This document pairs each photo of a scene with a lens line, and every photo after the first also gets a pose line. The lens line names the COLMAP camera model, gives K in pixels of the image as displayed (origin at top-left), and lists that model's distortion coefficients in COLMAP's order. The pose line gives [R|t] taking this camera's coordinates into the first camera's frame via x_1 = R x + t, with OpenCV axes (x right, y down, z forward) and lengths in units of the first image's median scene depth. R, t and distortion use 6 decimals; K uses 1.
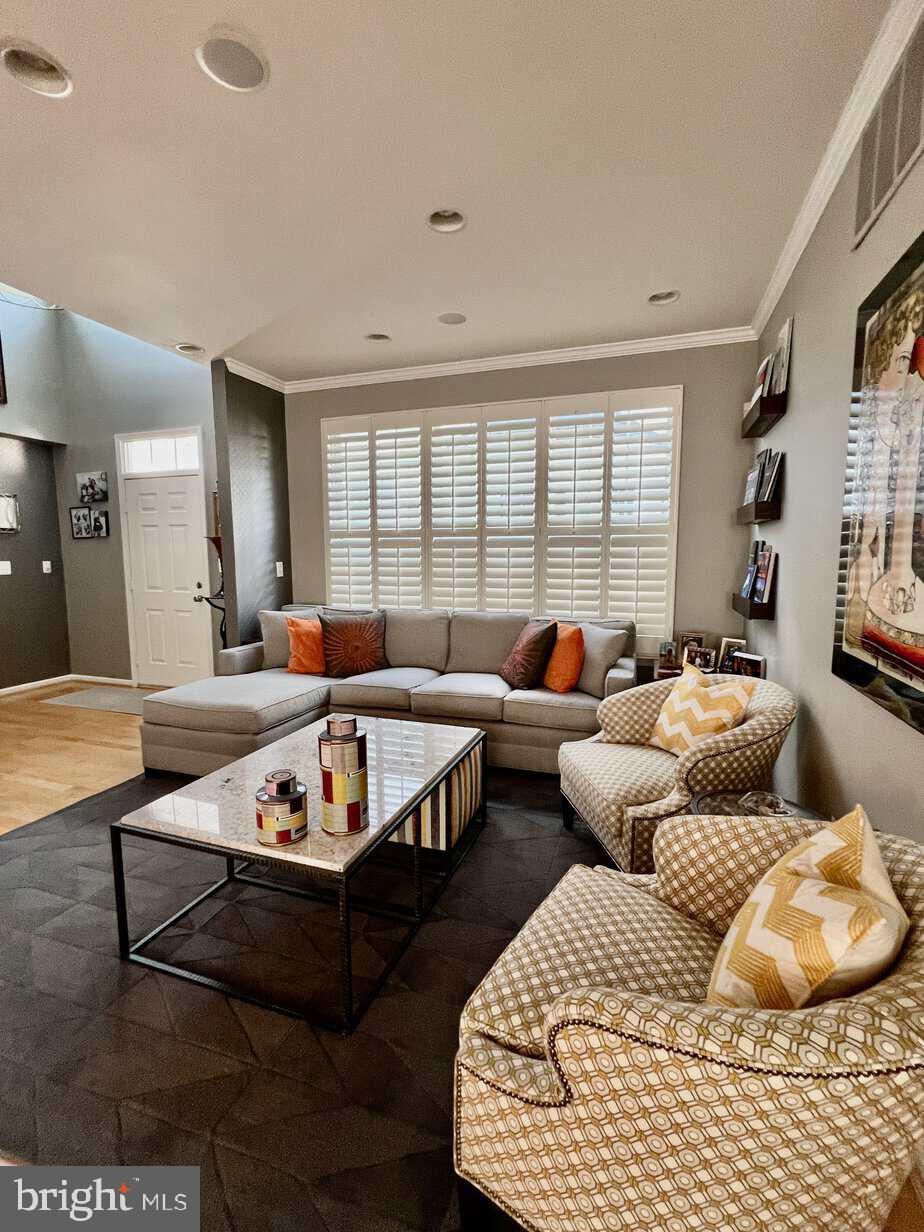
lens RADIAL K [[550.1, 0, 465.9], [0, 550.1, 616.4], [0, 0, 1]] dist [-0.008109, 0.000329]
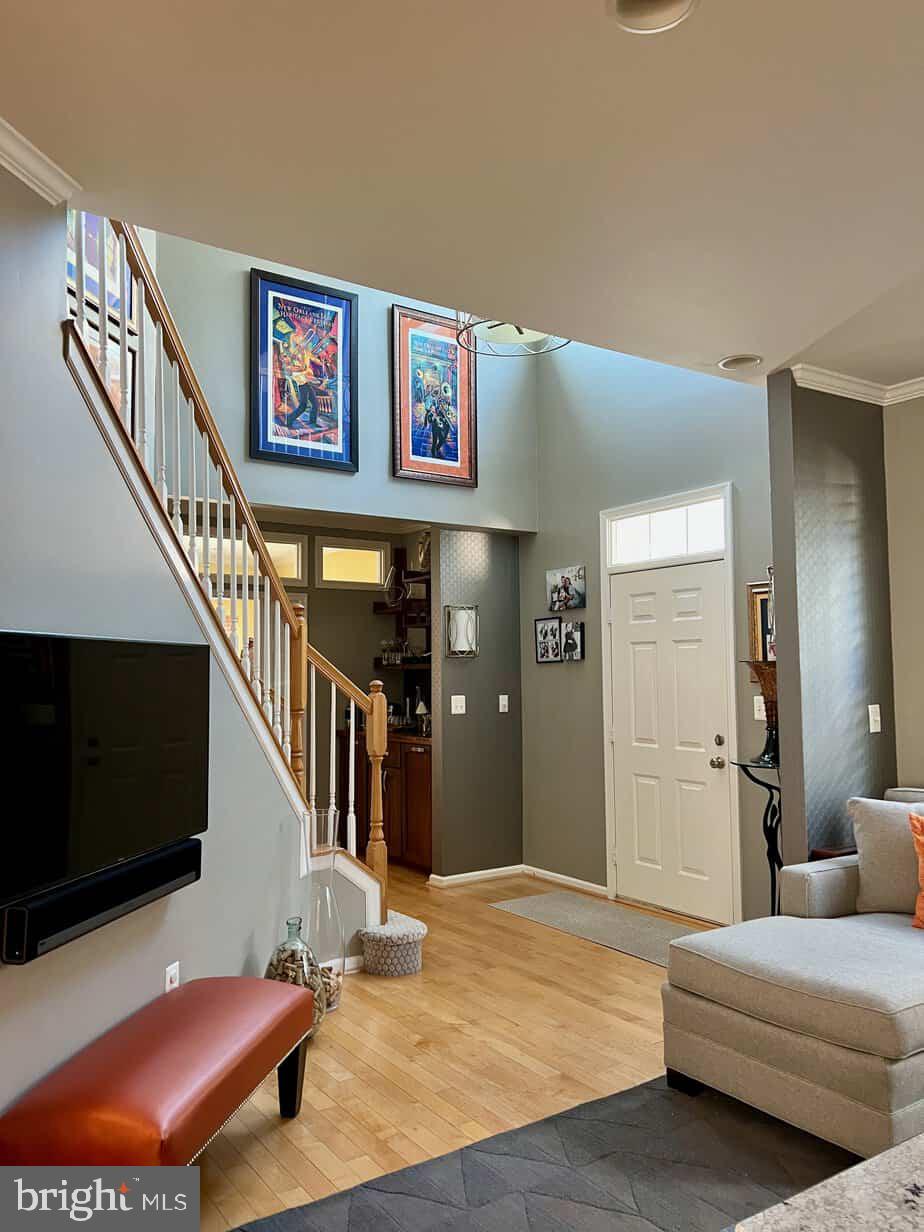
lens RADIAL K [[934.2, 0, 461.8], [0, 934.2, 618.4], [0, 0, 1]] dist [0.059032, -0.011360]
pose [[0.793613, -0.041577, -0.607001, -0.094594], [-0.065466, 0.986035, -0.153131, -0.014313], [0.604891, 0.161265, 0.779808, 0.016972]]
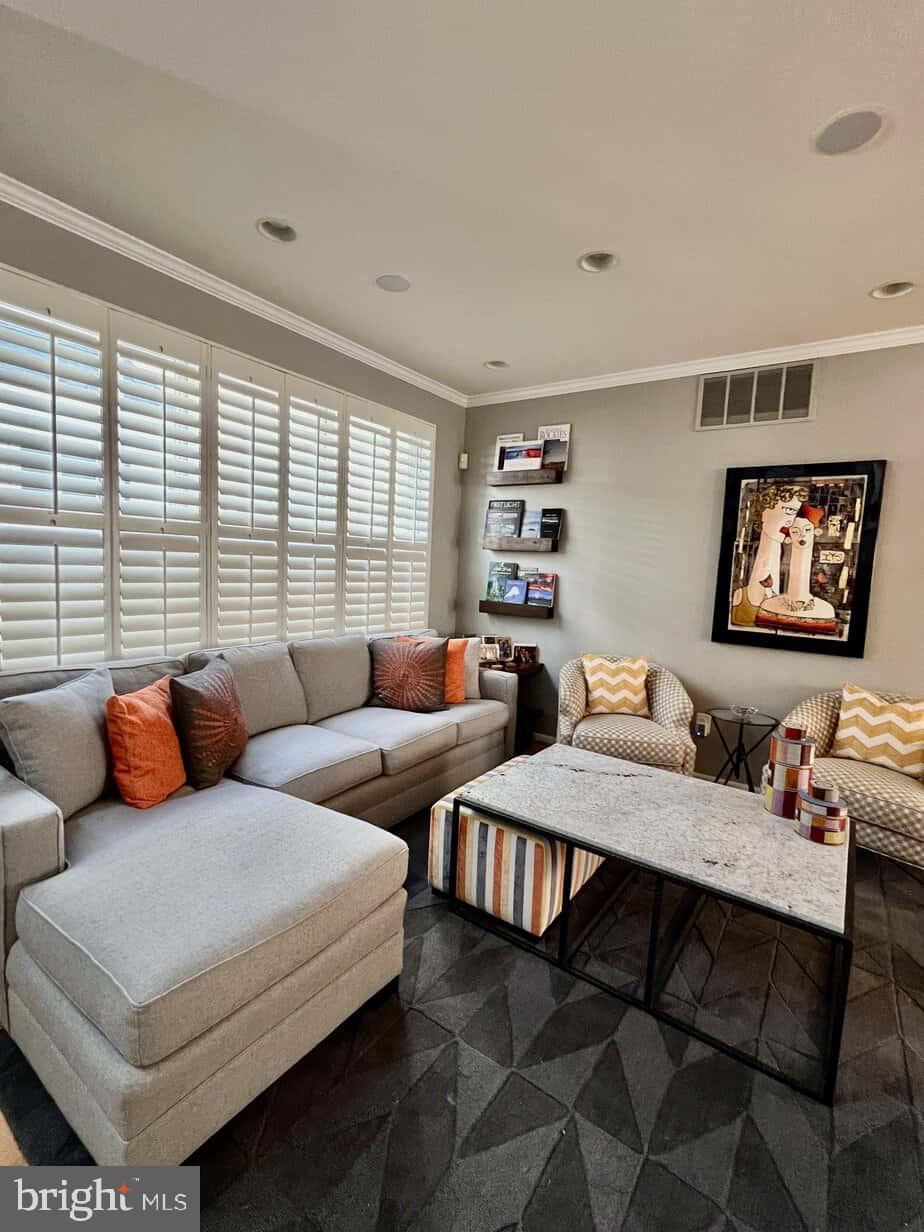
lens RADIAL K [[550.1, 0, 466.0], [0, 550.1, 613.5], [0, 0, 1]] dist [-0.008109, 0.000329]
pose [[0.276132, -0.073468, 0.958308, -0.664291], [0.065137, 0.996212, 0.057605, -0.075090], [-0.958910, 0.046515, 0.279871, 0.560583]]
